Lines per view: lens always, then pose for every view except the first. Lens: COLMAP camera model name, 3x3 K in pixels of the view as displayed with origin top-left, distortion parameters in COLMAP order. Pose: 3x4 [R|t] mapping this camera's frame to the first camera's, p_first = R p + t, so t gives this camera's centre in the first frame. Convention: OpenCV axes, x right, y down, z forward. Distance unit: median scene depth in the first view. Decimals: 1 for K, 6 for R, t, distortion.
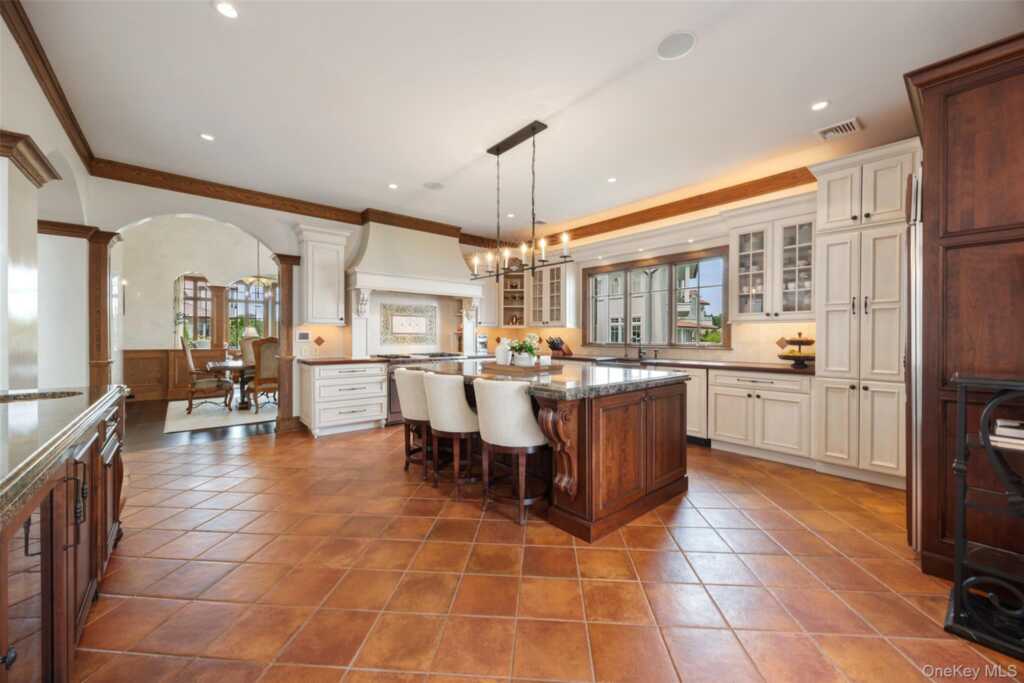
lens RADIAL K [[397.6, 0, 518.2], [0, 397.6, 344.9], [0, 0, 1]] dist [0.000068, -0.000351]
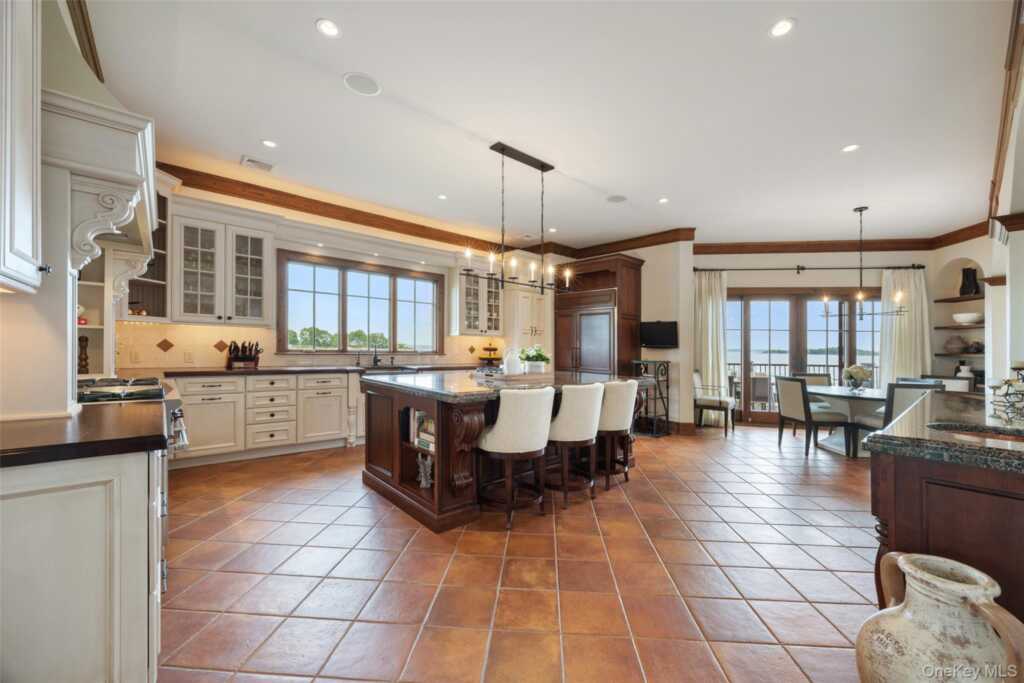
lens RADIAL K [[397.6, 0, 515.6], [0, 397.6, 344.8], [0, 0, 1]] dist [0.000068, -0.000351]
pose [[-0.011843, 0.005448, 0.999915, -0.769244], [0.000680, 0.999985, -0.005440, -0.013236], [-0.999930, 0.000616, -0.011847, 0.758794]]
